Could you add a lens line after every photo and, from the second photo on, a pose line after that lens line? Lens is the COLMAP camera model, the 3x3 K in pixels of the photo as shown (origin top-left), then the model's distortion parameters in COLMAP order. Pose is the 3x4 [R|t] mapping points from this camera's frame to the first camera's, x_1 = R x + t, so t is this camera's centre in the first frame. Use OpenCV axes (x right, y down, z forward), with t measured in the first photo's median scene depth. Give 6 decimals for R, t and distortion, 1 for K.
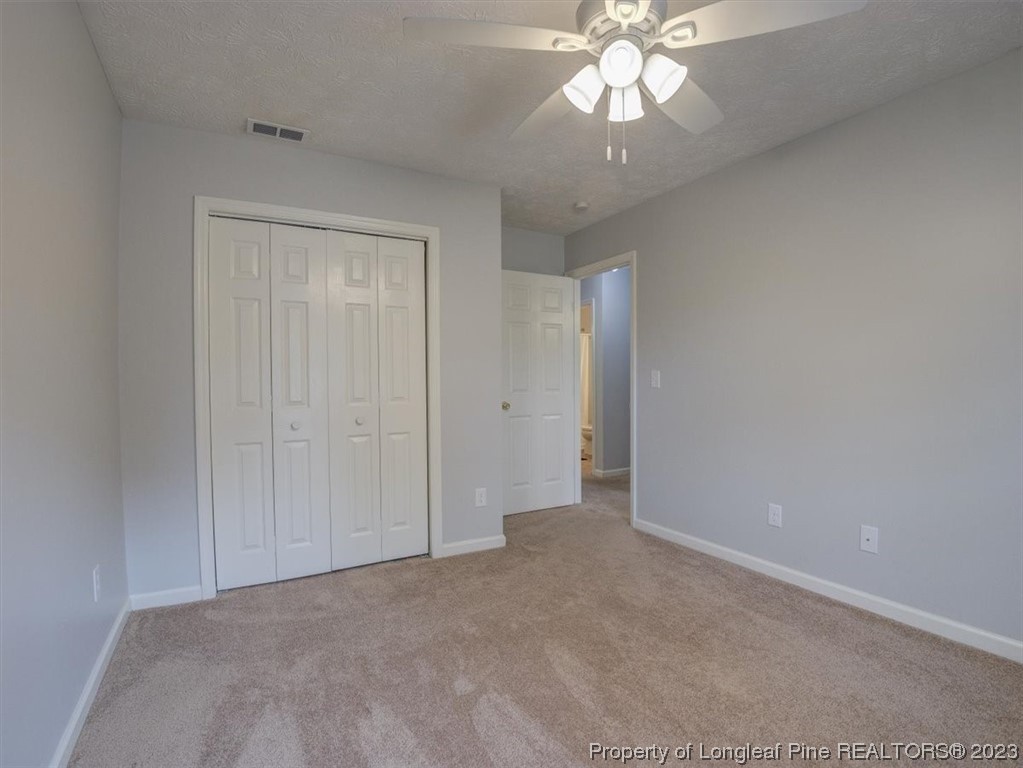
lens RADIAL K [[483.6, 0, 513.4], [0, 483.6, 385.7], [0, 0, 1]] dist [-0.049463, 0.000696]
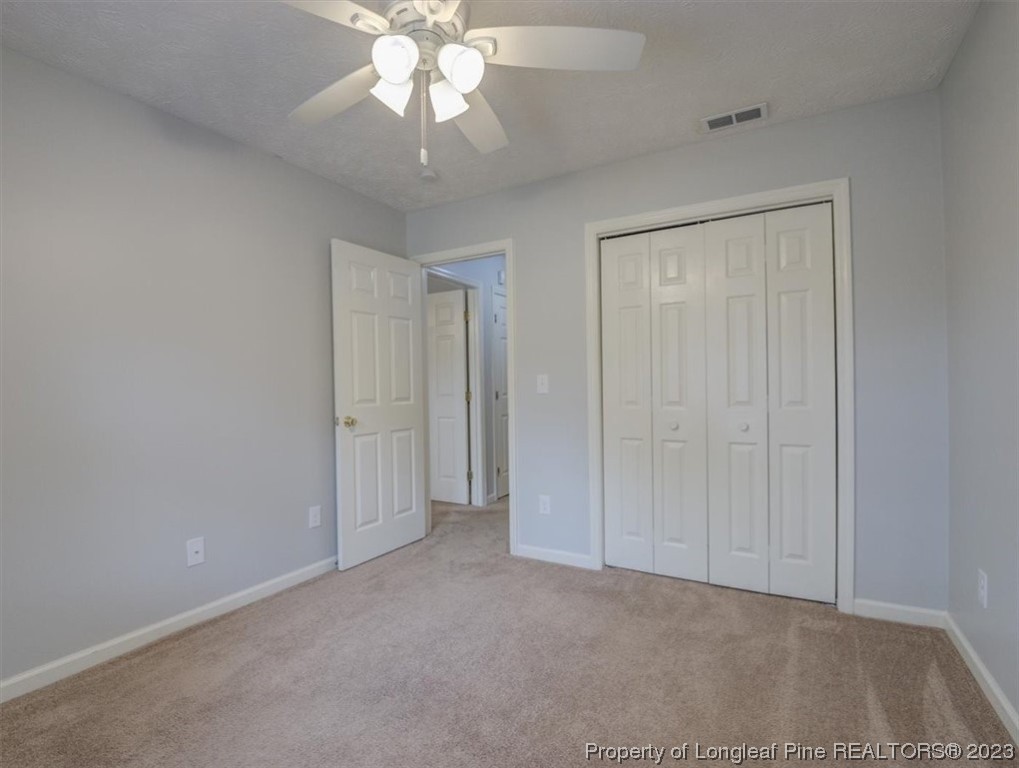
lens RADIAL K [[519.6, 0, 511.3], [0, 519.6, 402.1], [0, 0, 1]] dist [-0.045616, 0.000152]
pose [[0.487480, 0.029579, -0.872633, 0.353791], [0.001053, 0.999405, 0.034464, -0.007979], [0.873134, -0.017719, 0.487159, 0.183842]]
